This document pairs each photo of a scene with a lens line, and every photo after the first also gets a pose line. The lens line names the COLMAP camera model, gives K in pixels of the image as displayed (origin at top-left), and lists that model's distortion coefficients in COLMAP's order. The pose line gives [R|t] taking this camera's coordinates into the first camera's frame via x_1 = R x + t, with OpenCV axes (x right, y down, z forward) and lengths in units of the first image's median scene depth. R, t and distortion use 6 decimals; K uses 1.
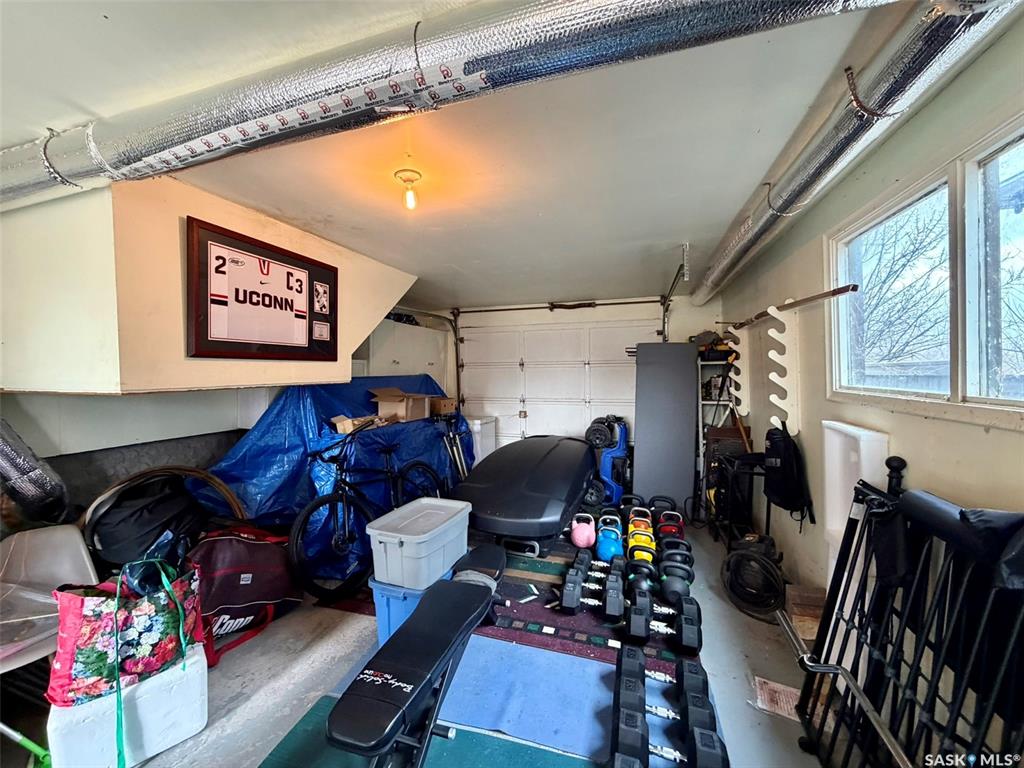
lens RADIAL K [[406.1, 0, 505.8], [0, 406.1, 386.7], [0, 0, 1]] dist [-0.001336, -0.000061]
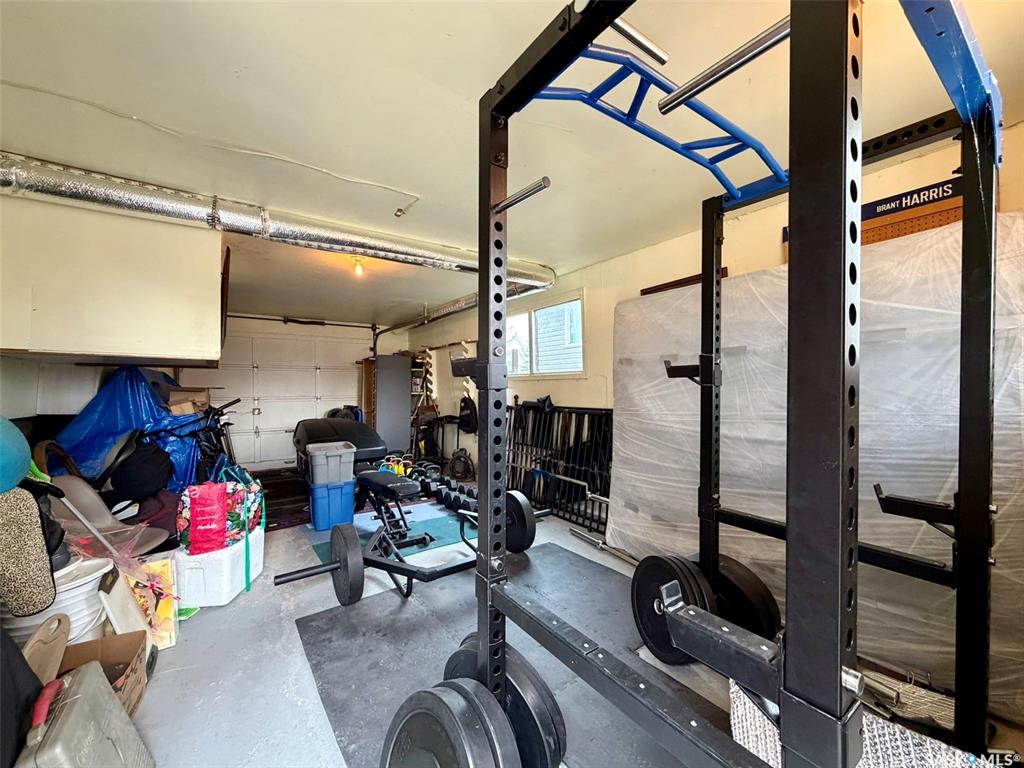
lens RADIAL K [[406.1, 0, 505.8], [0, 406.1, 386.7], [0, 0, 1]] dist [-0.001336, -0.000061]
pose [[0.609832, 0.009546, 0.792473, -0.643833], [0.031196, 0.998863, -0.036039, 0.092102], [-0.791916, 0.046700, 0.608841, -0.344963]]
